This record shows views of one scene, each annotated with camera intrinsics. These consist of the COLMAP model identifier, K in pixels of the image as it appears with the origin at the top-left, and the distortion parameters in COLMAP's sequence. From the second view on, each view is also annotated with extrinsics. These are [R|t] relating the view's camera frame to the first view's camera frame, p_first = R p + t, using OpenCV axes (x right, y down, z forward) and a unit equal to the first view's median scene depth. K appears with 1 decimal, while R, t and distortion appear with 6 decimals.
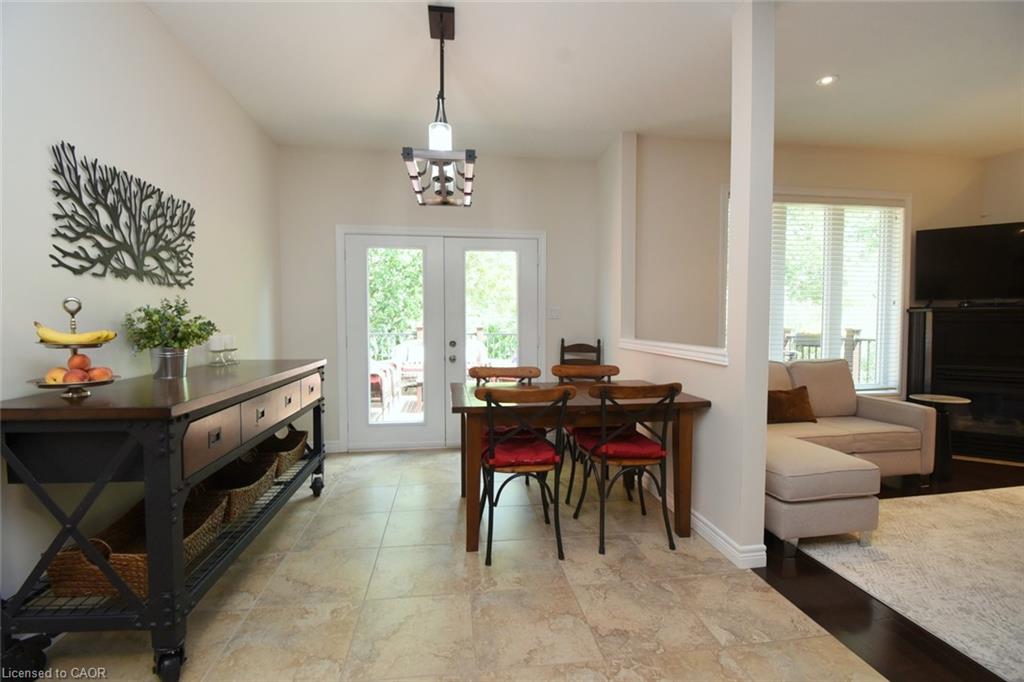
lens RADIAL K [[458.3, 0, 504.9], [0, 458.3, 334.0], [0, 0, 1]] dist [0.000901, -0.016368]
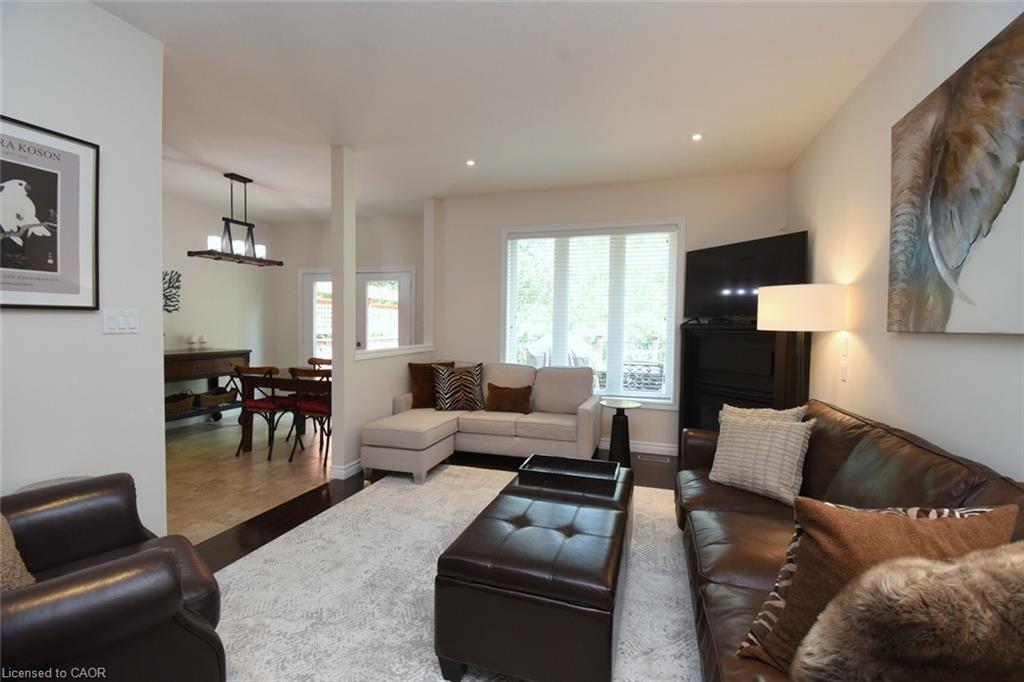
lens RADIAL K [[458.3, 0, 504.9], [0, 458.3, 334.0], [0, 0, 1]] dist [0.000901, -0.016368]
pose [[0.905164, 0.022596, -0.424461, 1.129902], [-0.025201, 0.999682, -0.000524, -0.026785], [0.424315, 0.011171, 0.905446, -0.182490]]
